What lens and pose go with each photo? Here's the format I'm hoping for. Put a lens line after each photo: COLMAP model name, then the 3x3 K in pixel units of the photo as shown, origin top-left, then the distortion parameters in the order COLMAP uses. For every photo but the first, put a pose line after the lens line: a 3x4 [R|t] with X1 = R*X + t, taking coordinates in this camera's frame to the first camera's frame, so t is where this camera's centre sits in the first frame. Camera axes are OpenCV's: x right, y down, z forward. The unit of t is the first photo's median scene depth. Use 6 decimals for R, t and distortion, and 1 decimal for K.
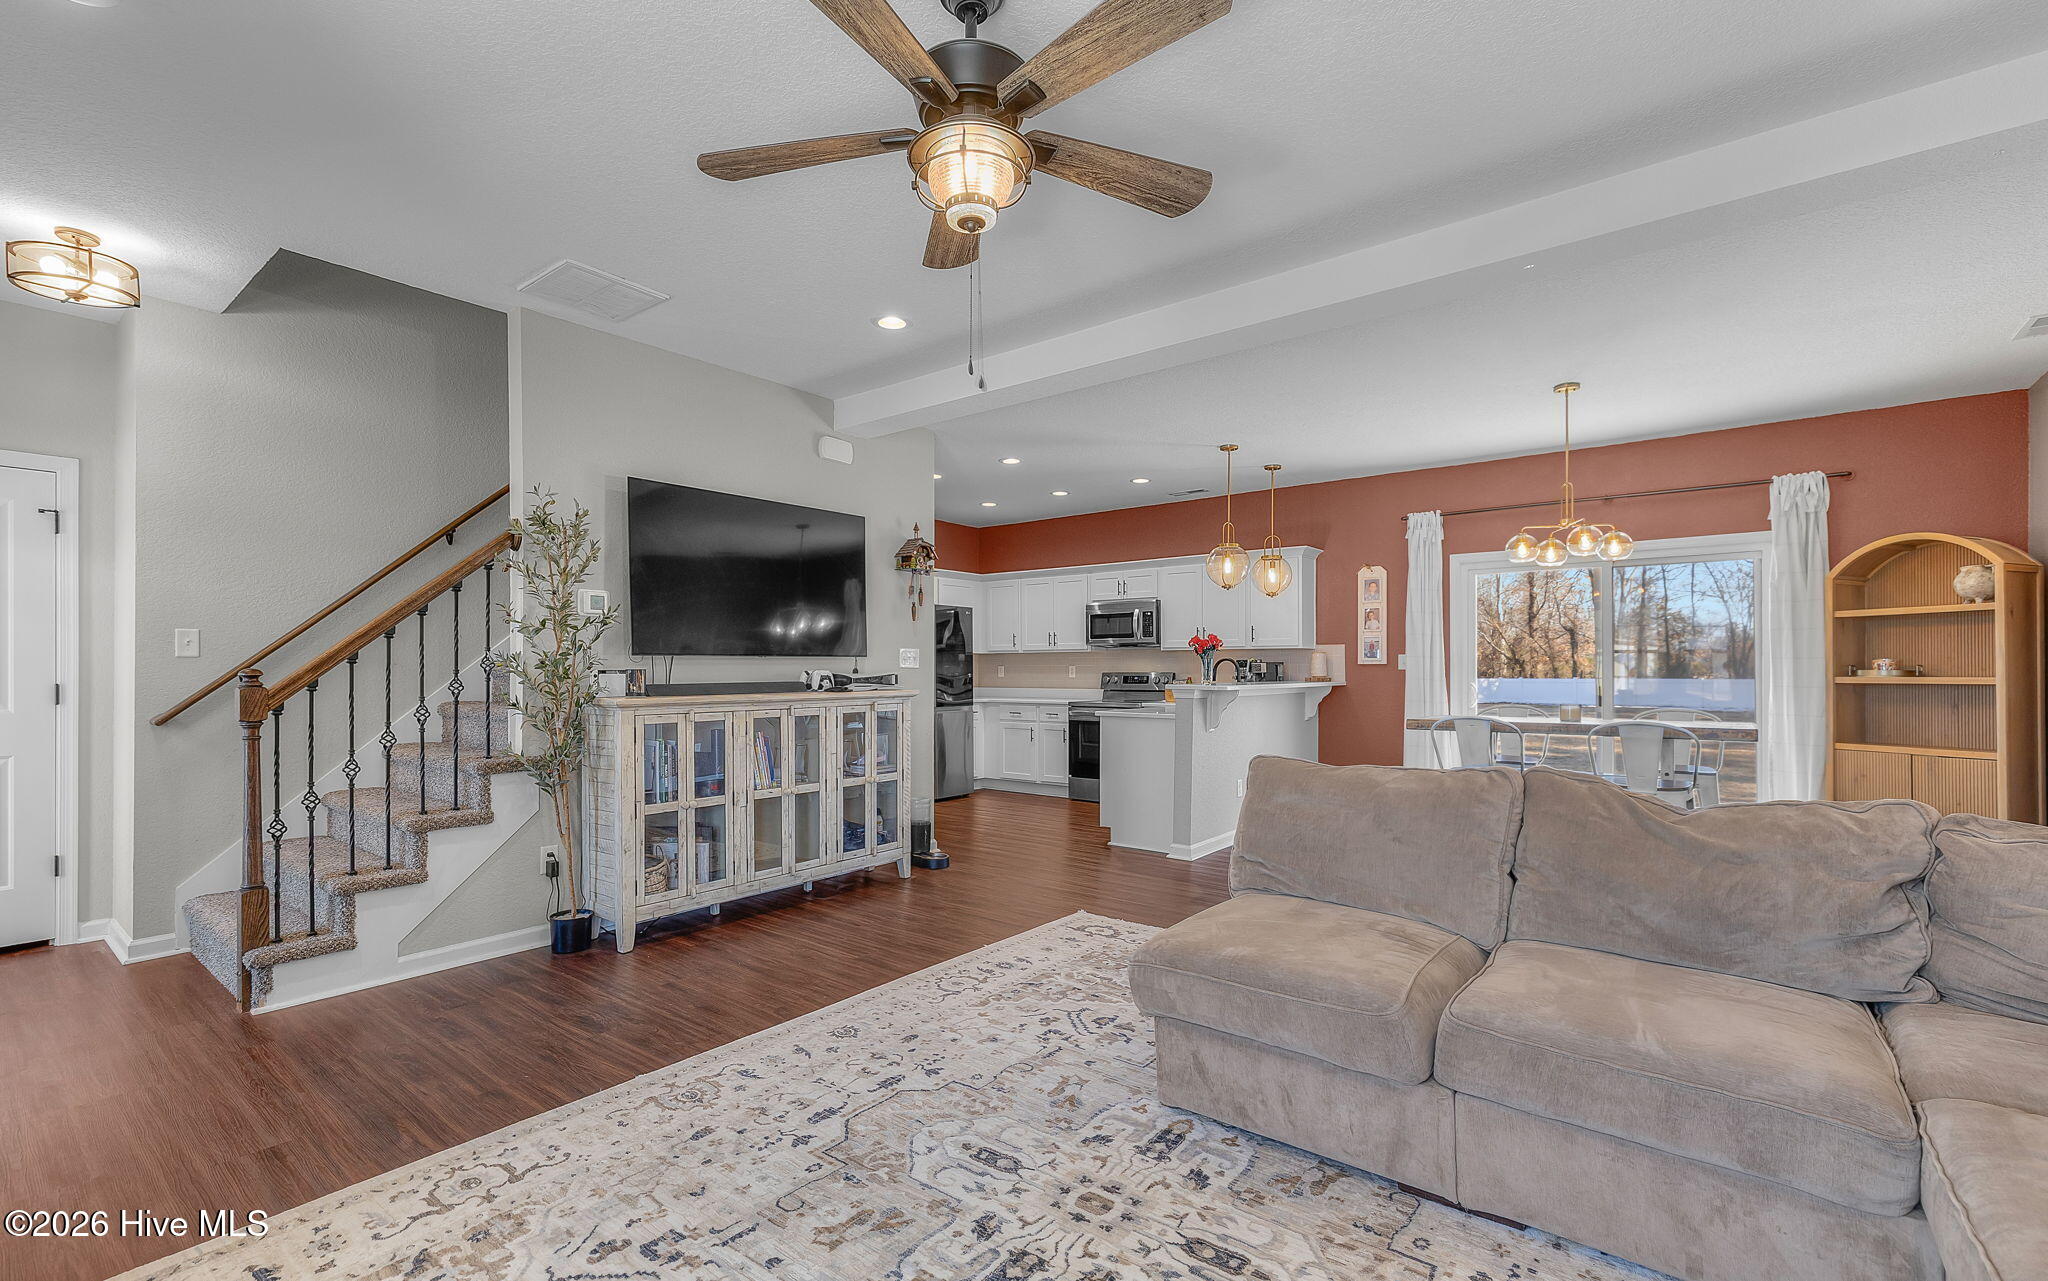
lens RADIAL K [[876.0, 0, 1019.4], [0, 876.0, 672.6], [0, 0, 1]] dist [-0.000602, 0.001161]
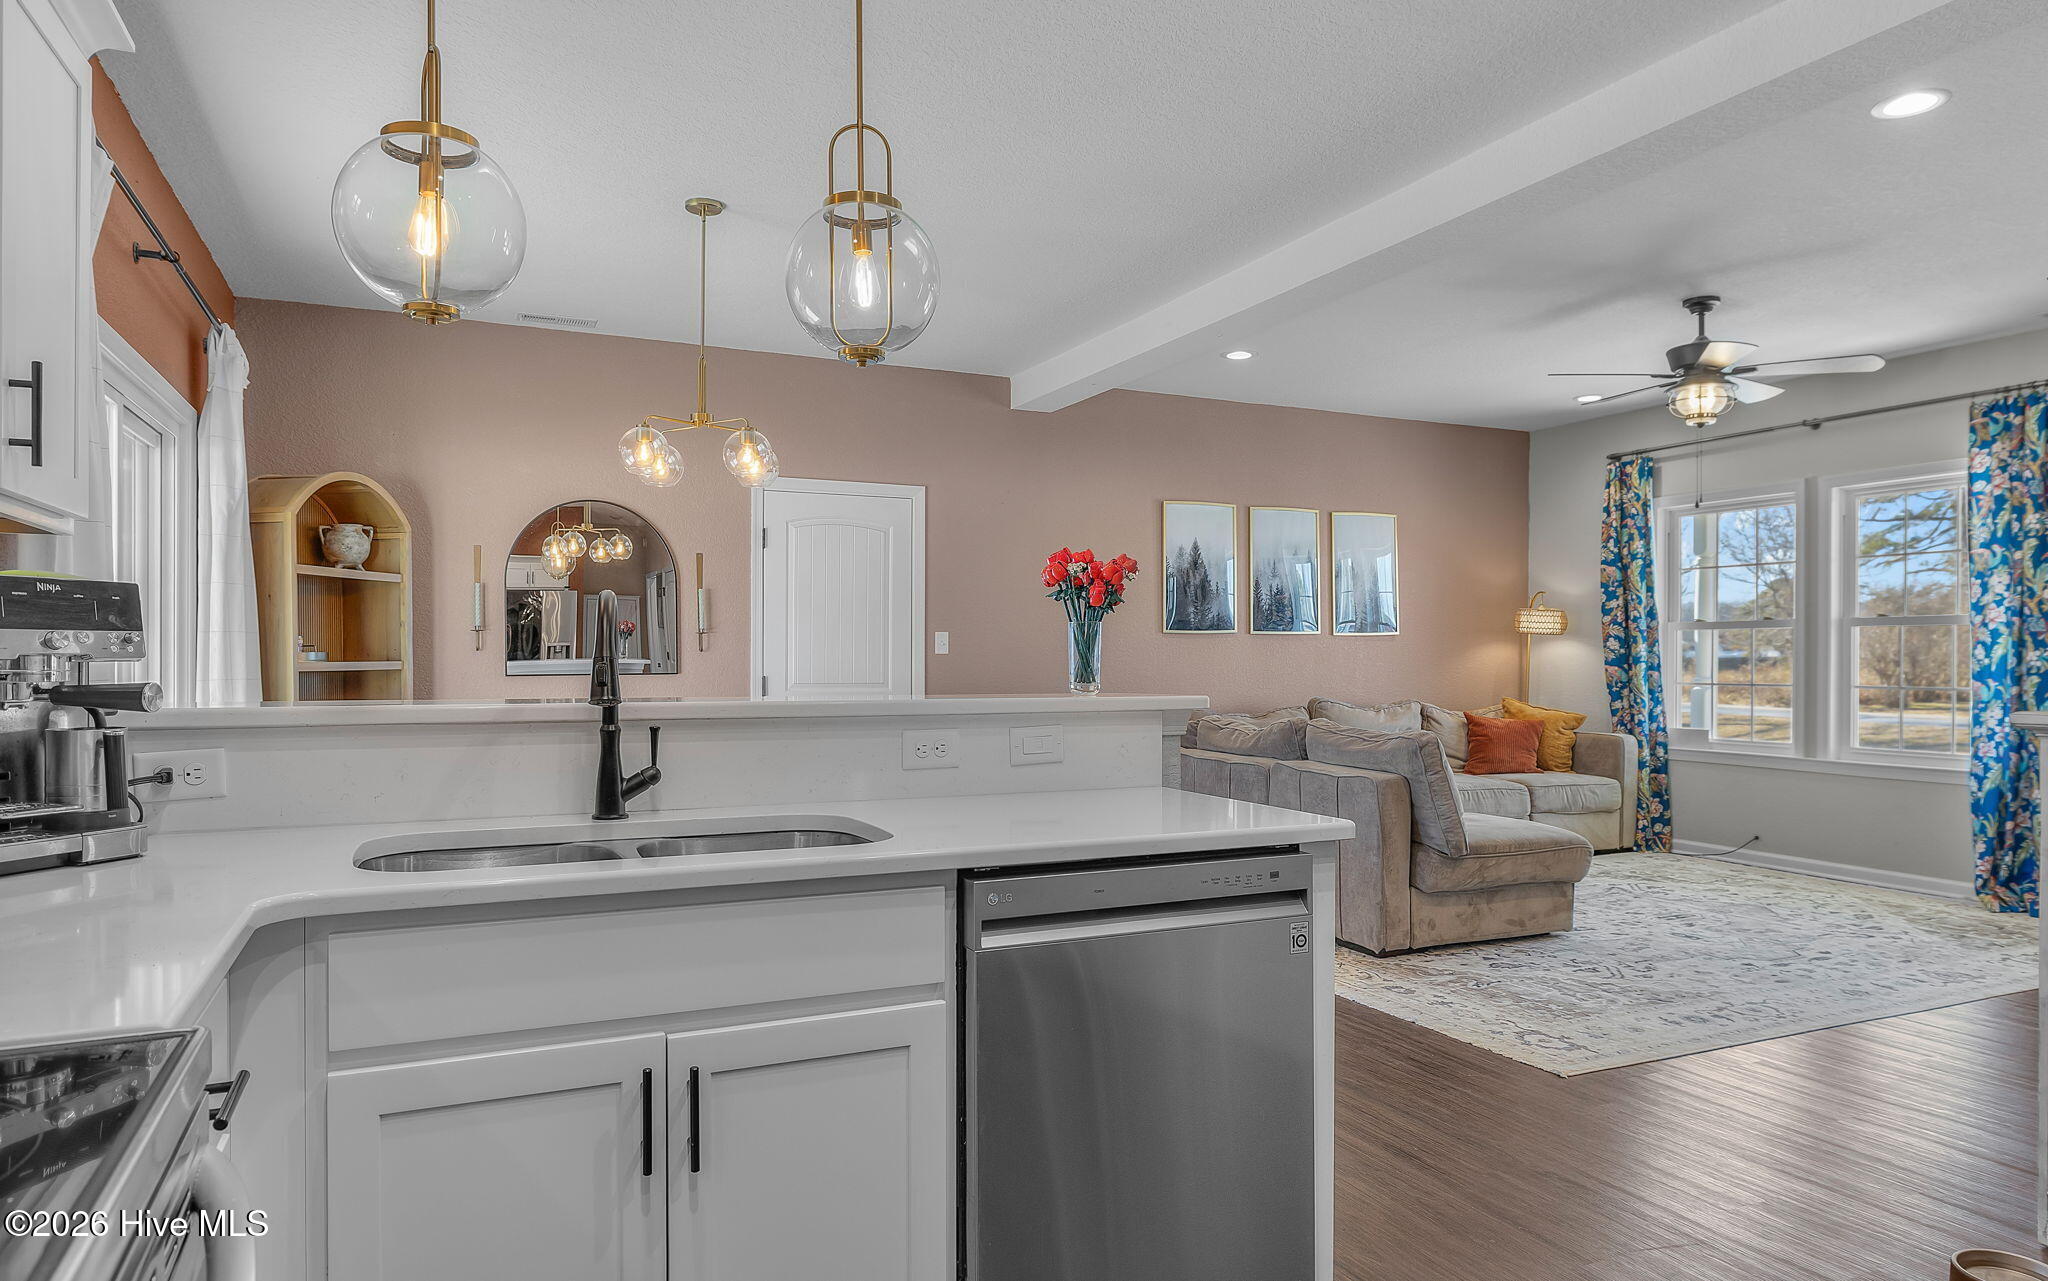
lens RADIAL K [[1251.8, 0, 1004.1], [0, 1251.8, 665.1], [0, 0, 1]] dist [-0.008472, 0.005107]
pose [[-0.887685, -0.005146, 0.460422, 0.020434], [-0.001173, 0.999960, 0.008914, -0.003413], [-0.460449, 0.007372, -0.887656, 2.070335]]
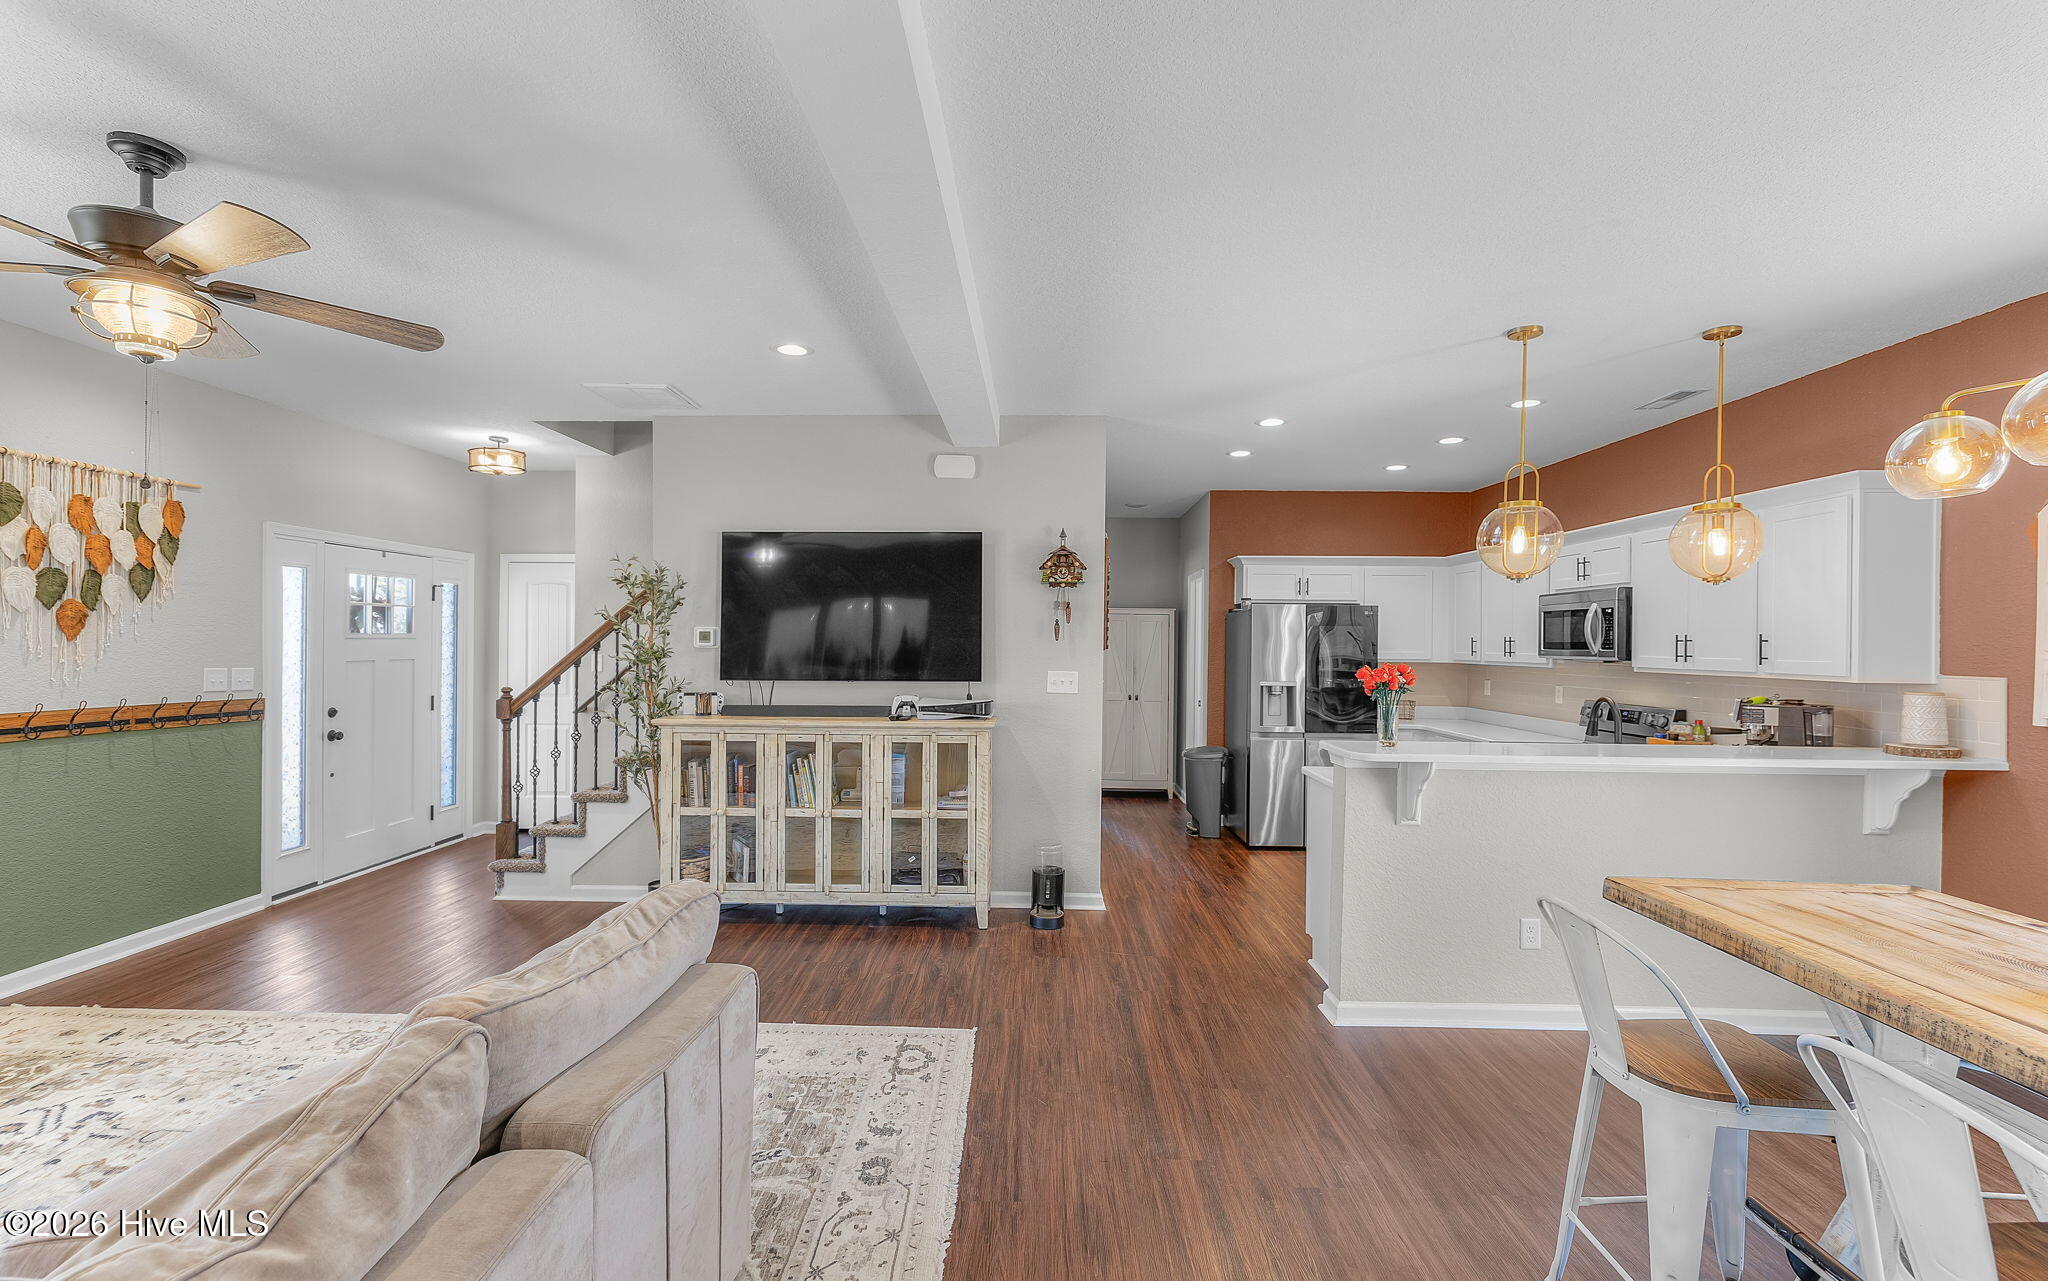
lens RADIAL K [[876.0, 0, 1022.4], [0, 876.0, 641.5], [0, 0, 1]] dist [-0.000602, 0.001161]
pose [[0.600421, 0.007484, -0.799649, 0.779819], [-0.014480, 0.999894, -0.001514, -0.077804], [0.799553, 0.012488, 0.600466, 0.614255]]
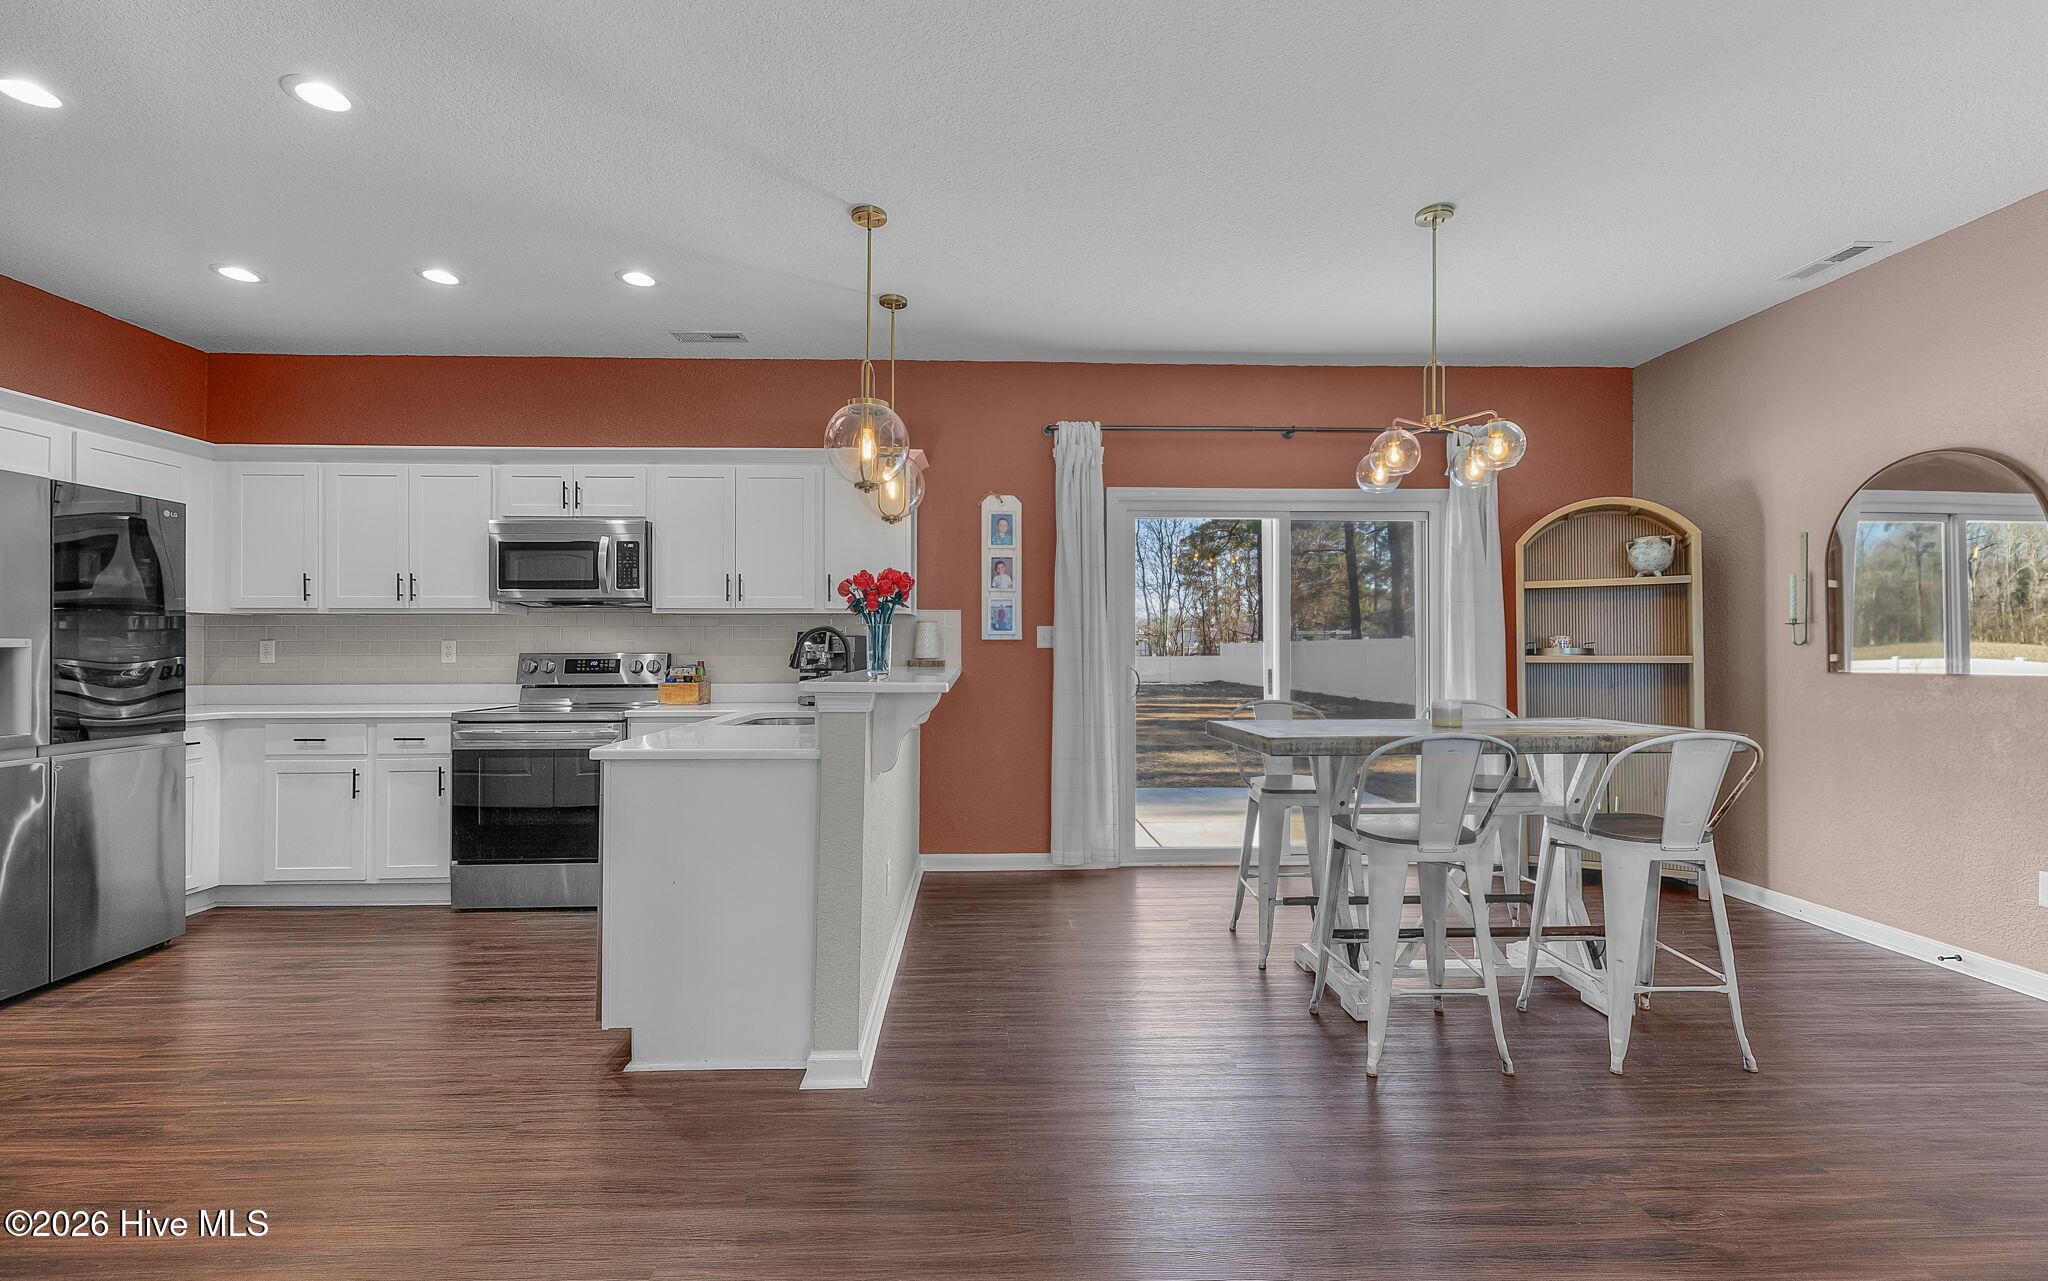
lens RADIAL K [[876.0, 0, 1011.3], [0, 876.0, 637.7], [0, 0, 1]] dist [-0.000602, 0.001161]
pose [[0.765367, 0.009550, 0.643523, -0.042530], [0.001922, 0.999852, -0.017124, 0.000213], [-0.643591, 0.014343, 0.765235, 0.860078]]
